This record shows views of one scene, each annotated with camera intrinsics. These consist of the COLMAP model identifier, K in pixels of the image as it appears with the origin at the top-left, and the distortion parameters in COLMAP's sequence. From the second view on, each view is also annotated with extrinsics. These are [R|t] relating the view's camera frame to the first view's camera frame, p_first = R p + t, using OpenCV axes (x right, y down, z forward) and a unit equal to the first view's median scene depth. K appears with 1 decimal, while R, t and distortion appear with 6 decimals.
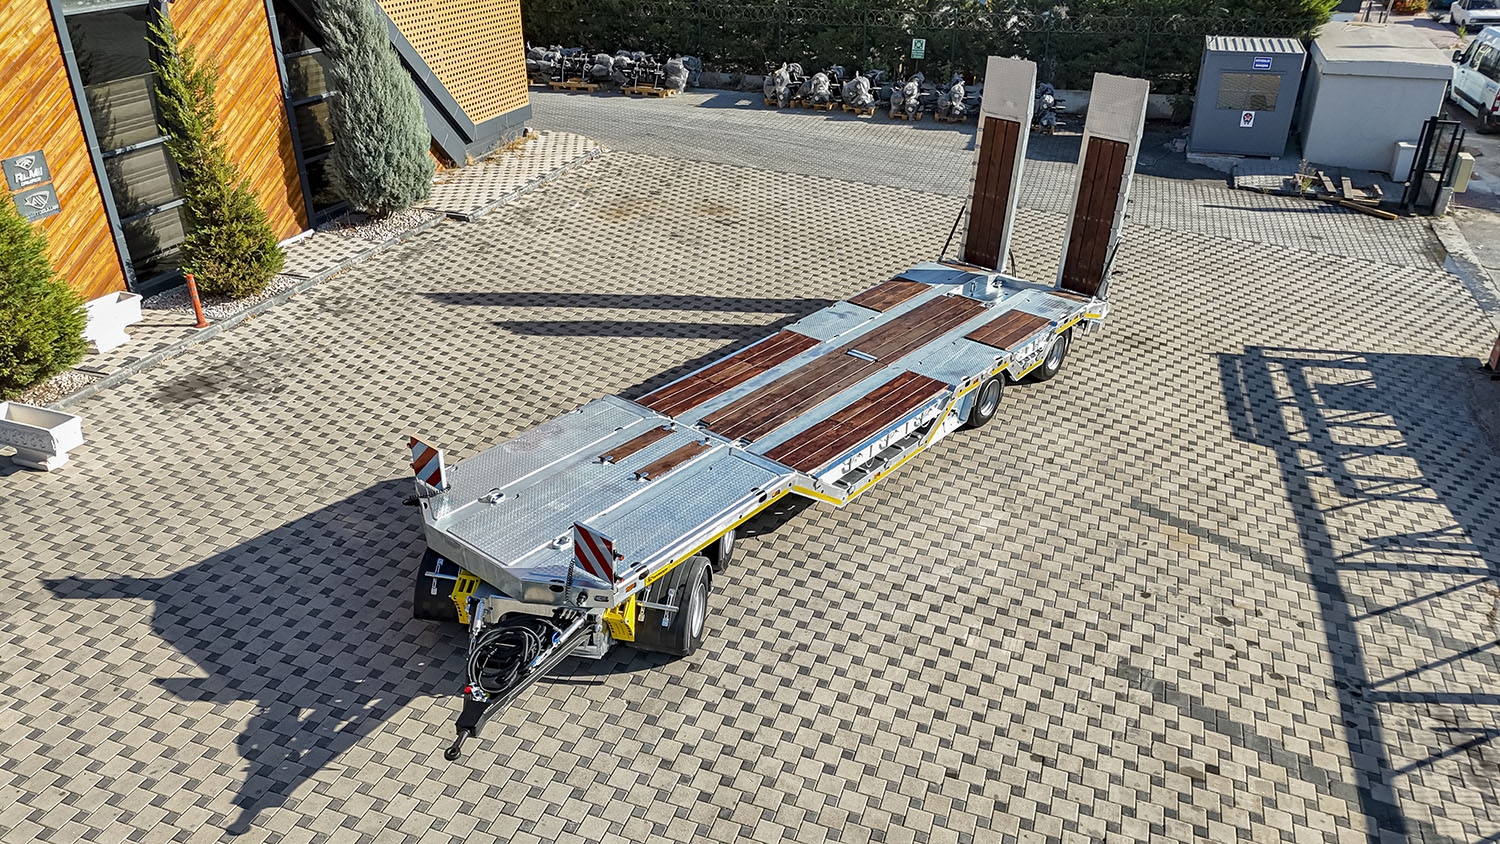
lens RADIAL K [[1092.9, 0, 750.0], [0, 1092.9, 422.0], [0, 0, 1]] dist [0.073091, -0.058781]
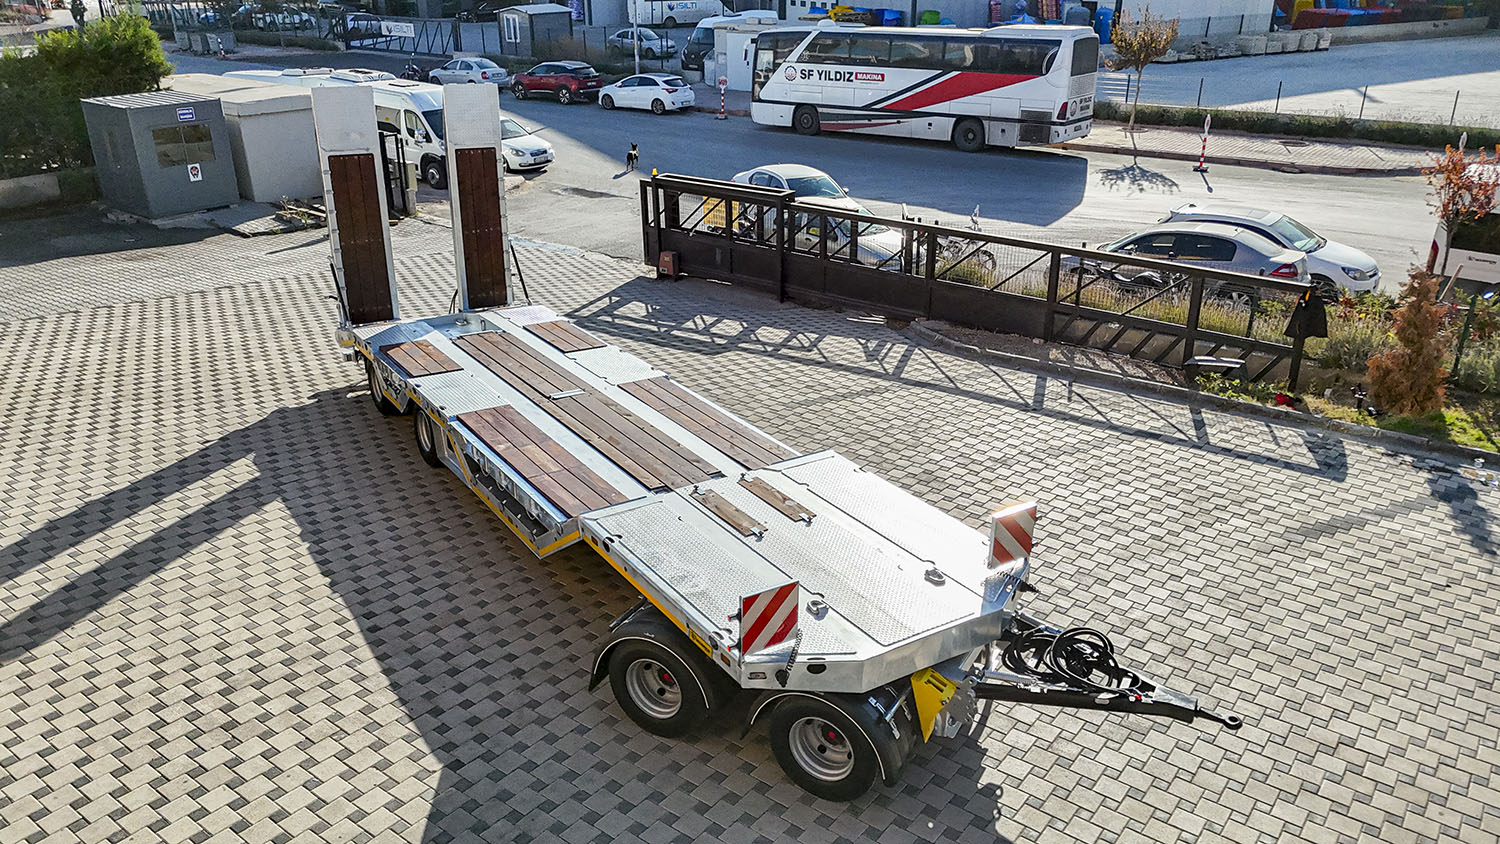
lens RADIAL K [[1092.9, 0, 750.0], [0, 1092.9, 422.0], [0, 0, 1]] dist [0.073091, -0.058781]
pose [[0.305733, -0.370221, 0.877191, -0.527826], [0.435054, 0.873823, 0.217167, -0.138159], [-0.846909, 0.315230, 0.428223, 0.411255]]
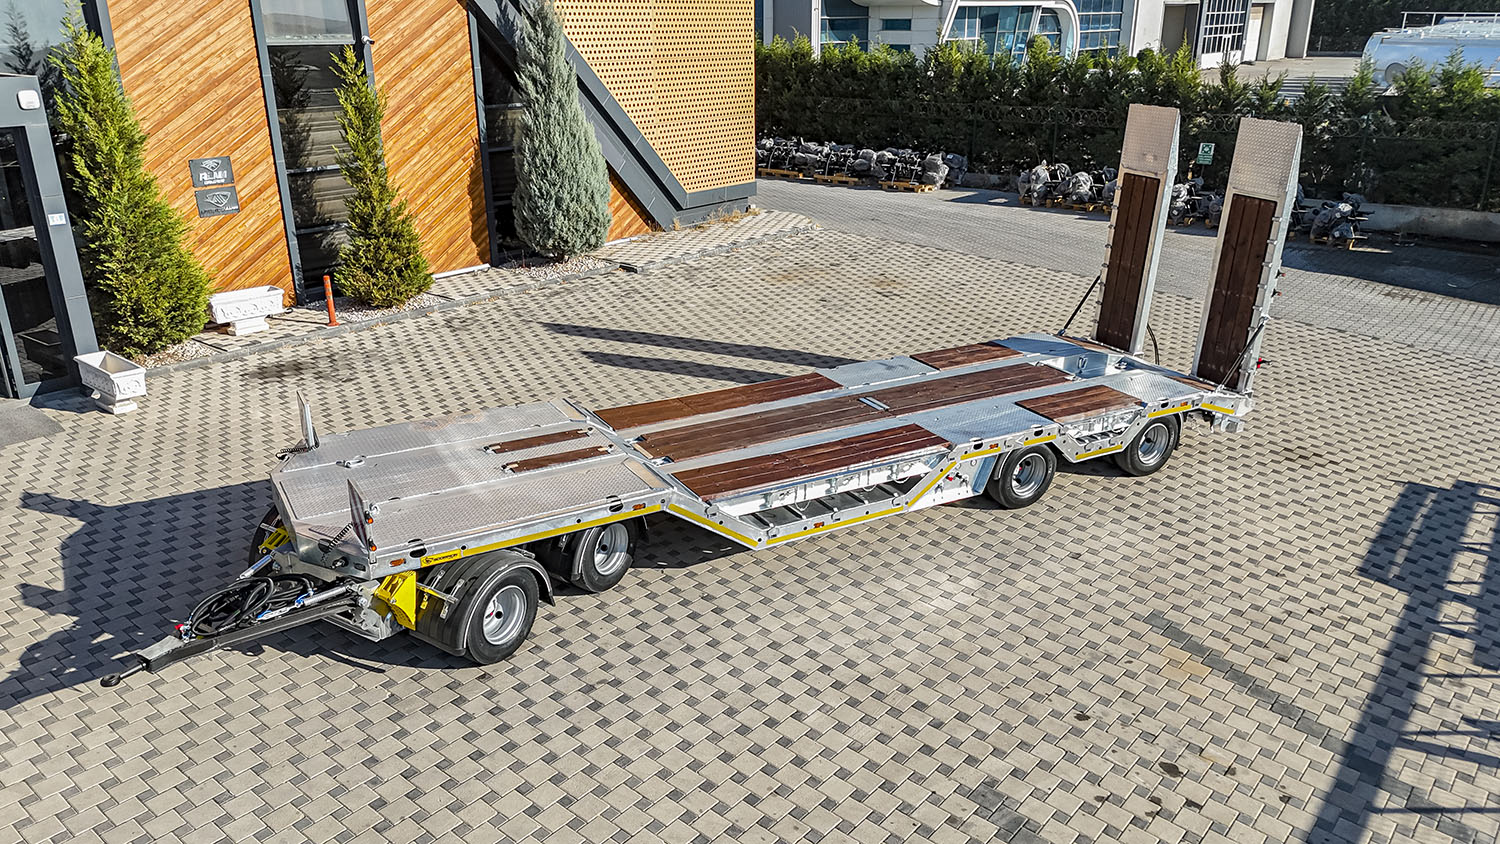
lens RADIAL K [[1092.9, 0, 750.0], [0, 1092.9, 422.0], [0, 0, 1]] dist [0.073091, -0.058781]
pose [[0.937452, 0.118526, -0.327315, 0.244733], [-0.157226, 0.983047, -0.094328, 0.042808], [0.310586, 0.139891, 0.940195, 0.121729]]
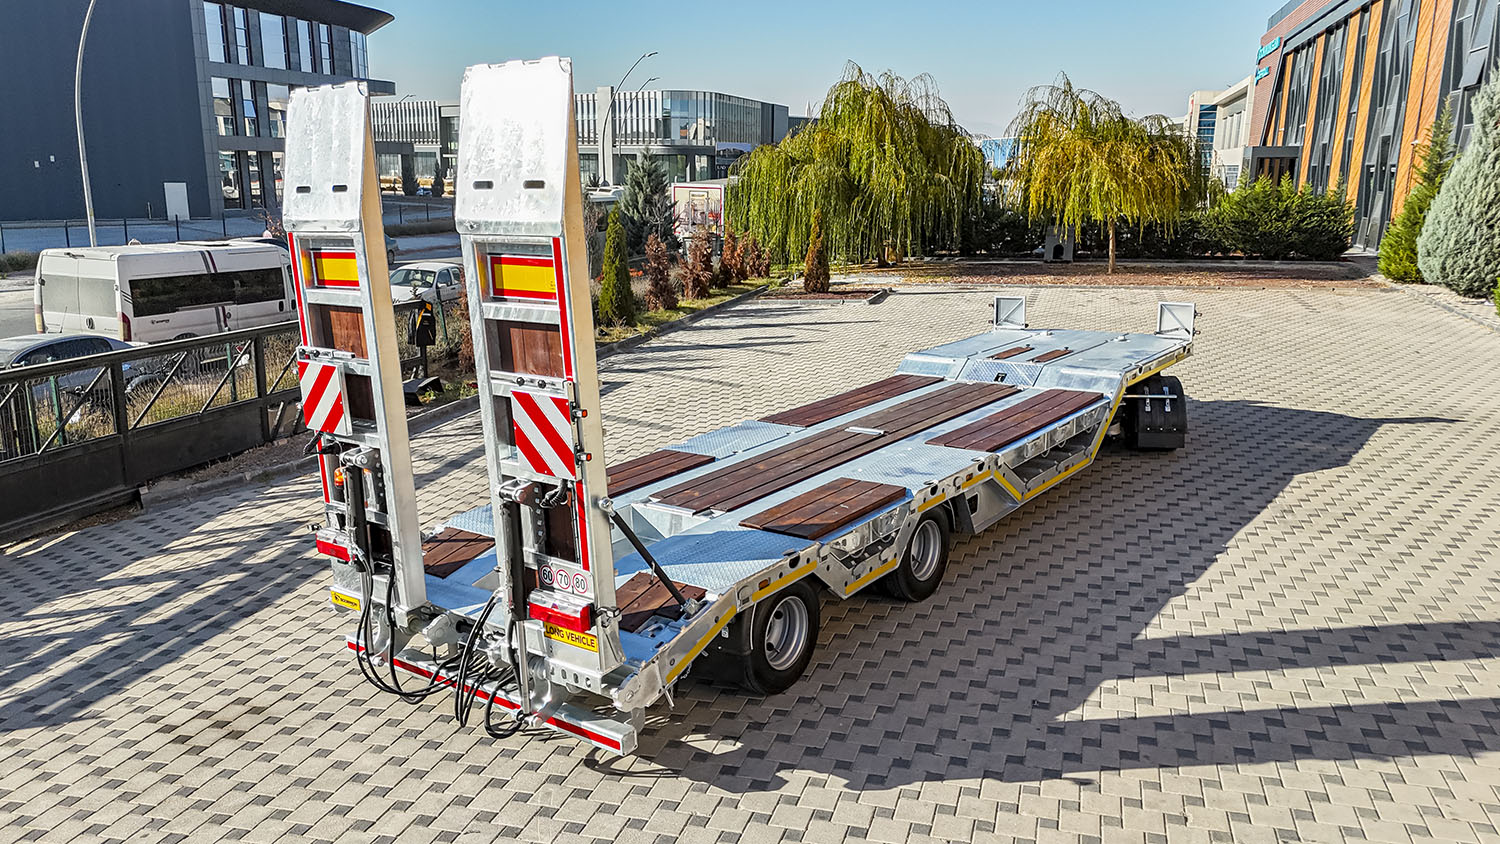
lens RADIAL K [[1092.9, 0, 750.0], [0, 1092.9, 422.0], [0, 0, 1]] dist [0.073091, -0.058781]
pose [[-0.999483, 0.005865, -0.031597, 0.163058], [-0.015980, 0.762327, 0.646995, -0.447559], [0.027882, 0.647166, -0.761839, 1.280074]]
